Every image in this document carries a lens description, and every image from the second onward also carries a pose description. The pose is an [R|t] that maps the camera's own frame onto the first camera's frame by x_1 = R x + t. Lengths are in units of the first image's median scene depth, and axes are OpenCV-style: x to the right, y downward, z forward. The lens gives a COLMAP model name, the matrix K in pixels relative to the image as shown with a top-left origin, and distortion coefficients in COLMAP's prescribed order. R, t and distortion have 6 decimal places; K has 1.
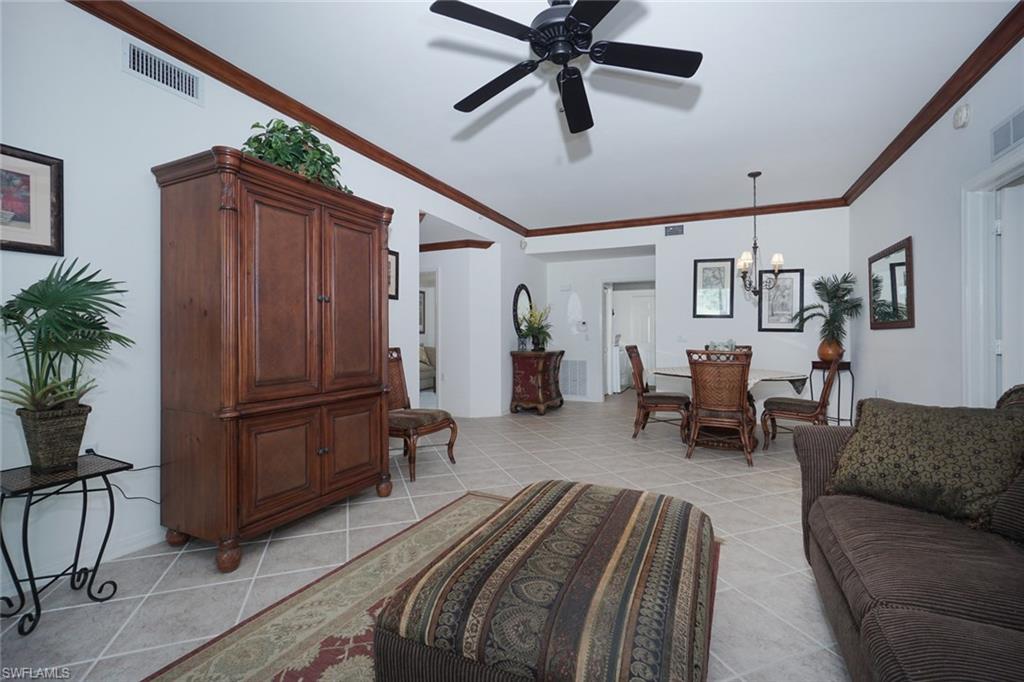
lens RADIAL K [[433.3, 0, 494.4], [0, 433.3, 329.3], [0, 0, 1]] dist [-0.002010, -0.000023]
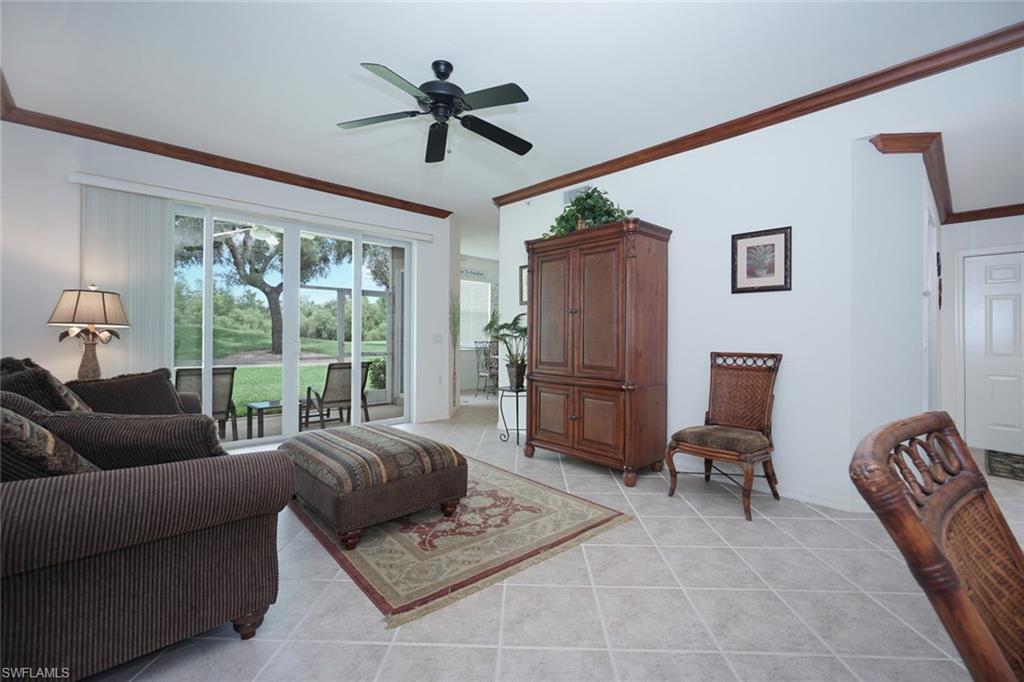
lens RADIAL K [[443.8, 0, 512.1], [0, 443.8, 332.6], [0, 0, 1]] dist [-0.002347, -0.000320]
pose [[-0.339154, -0.017895, -0.940561, 0.993636], [0.001953, 0.999803, -0.019727, 0.027355], [0.940729, -0.008528, -0.339052, 1.237223]]
